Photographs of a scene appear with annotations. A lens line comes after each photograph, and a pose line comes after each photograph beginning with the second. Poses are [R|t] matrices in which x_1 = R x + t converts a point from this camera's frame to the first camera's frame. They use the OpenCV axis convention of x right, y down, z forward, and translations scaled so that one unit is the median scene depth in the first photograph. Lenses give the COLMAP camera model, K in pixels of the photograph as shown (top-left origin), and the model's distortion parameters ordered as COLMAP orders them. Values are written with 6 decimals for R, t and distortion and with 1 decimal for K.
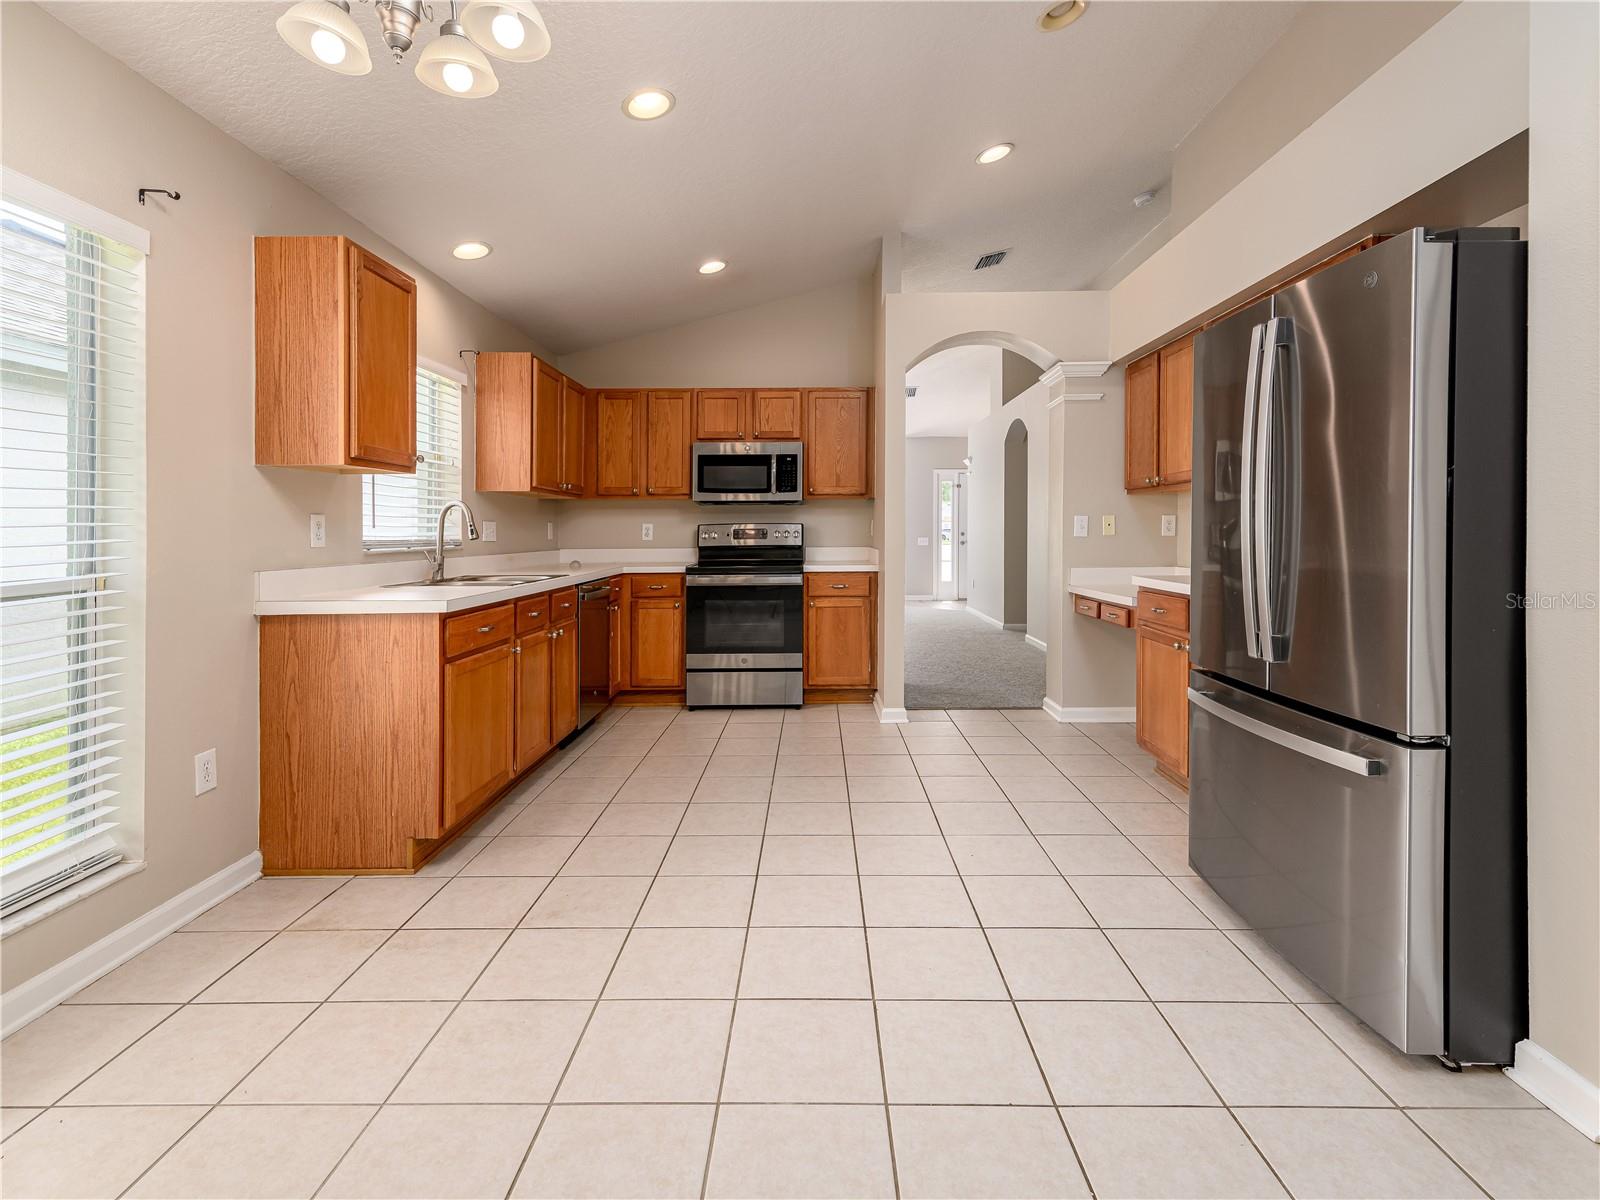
lens RADIAL K [[774.9, 0, 803.0], [0, 774.9, 538.1], [0, 0, 1]] dist [0.014208, 0.000332]
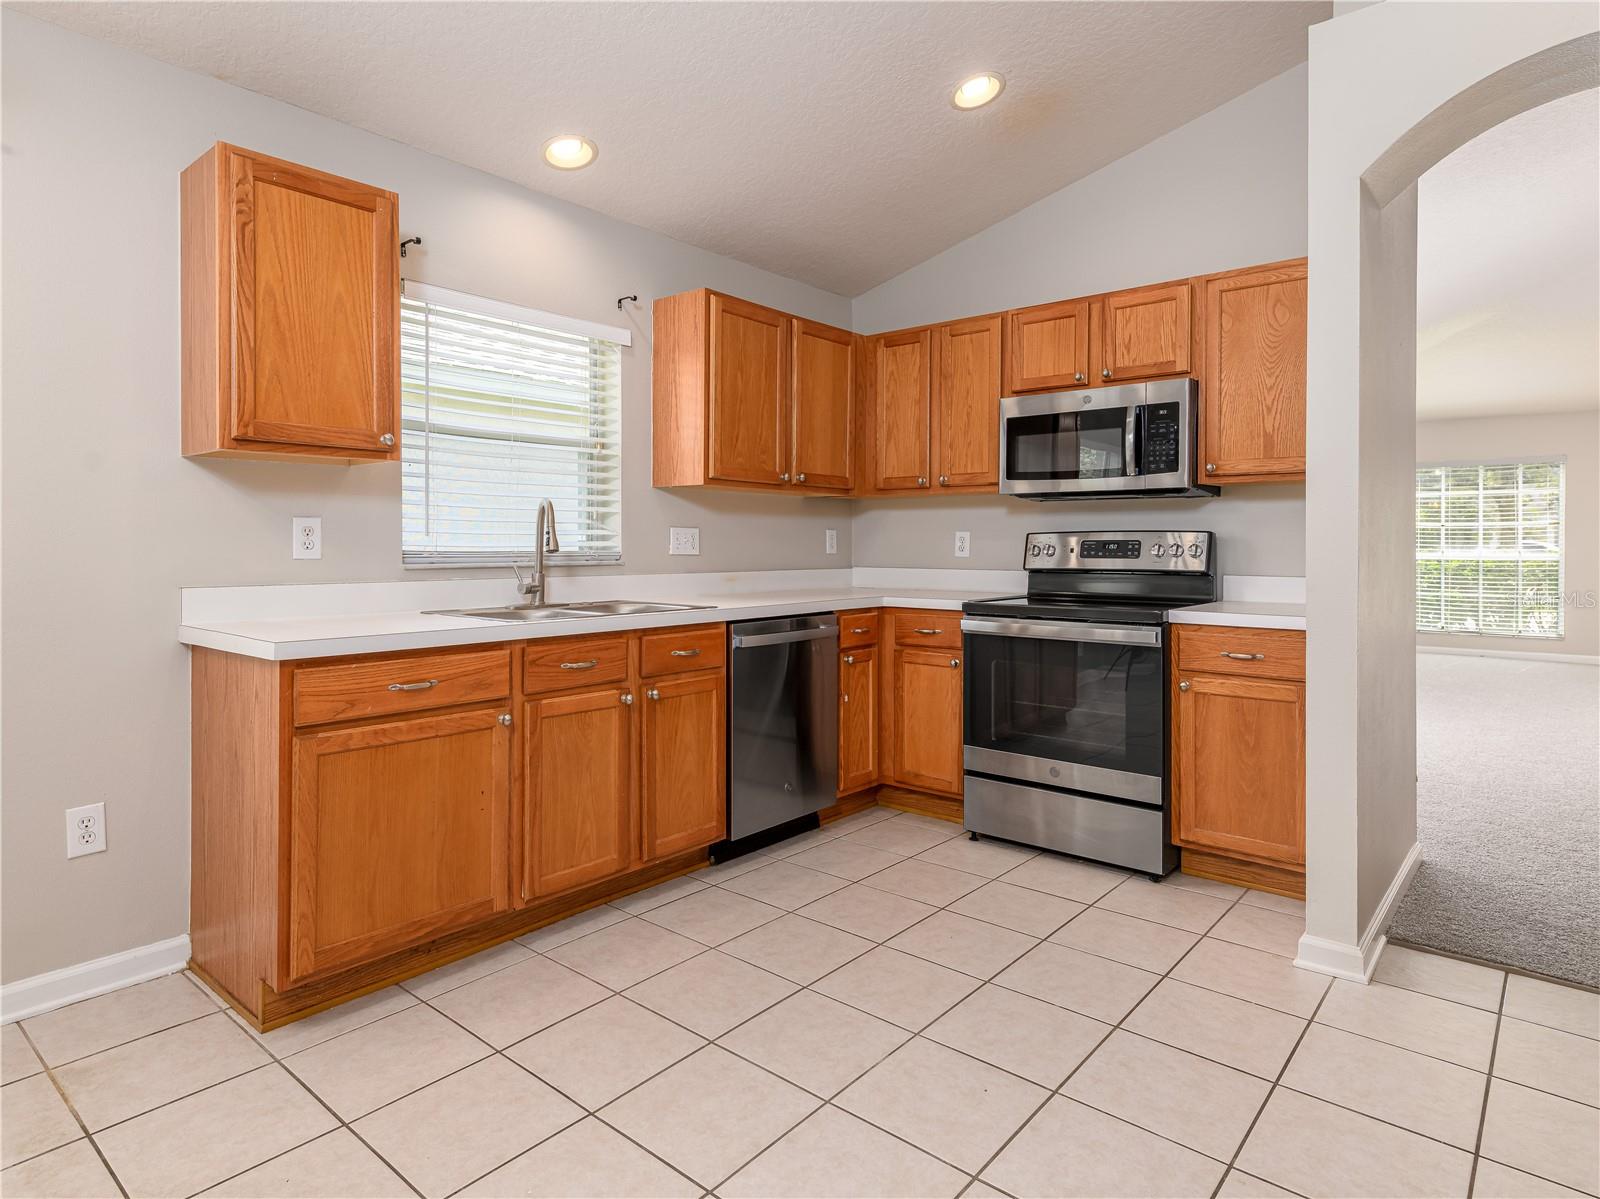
lens RADIAL K [[904.3, 0, 773.2], [0, 904.3, 542.0], [0, 0, 1]] dist [0.006137, -0.000520]
pose [[0.761838, 0.006610, -0.647733, 0.192287], [-0.013888, 0.999885, -0.006131, -0.003472], [0.647618, 0.013667, 0.761842, 0.354292]]
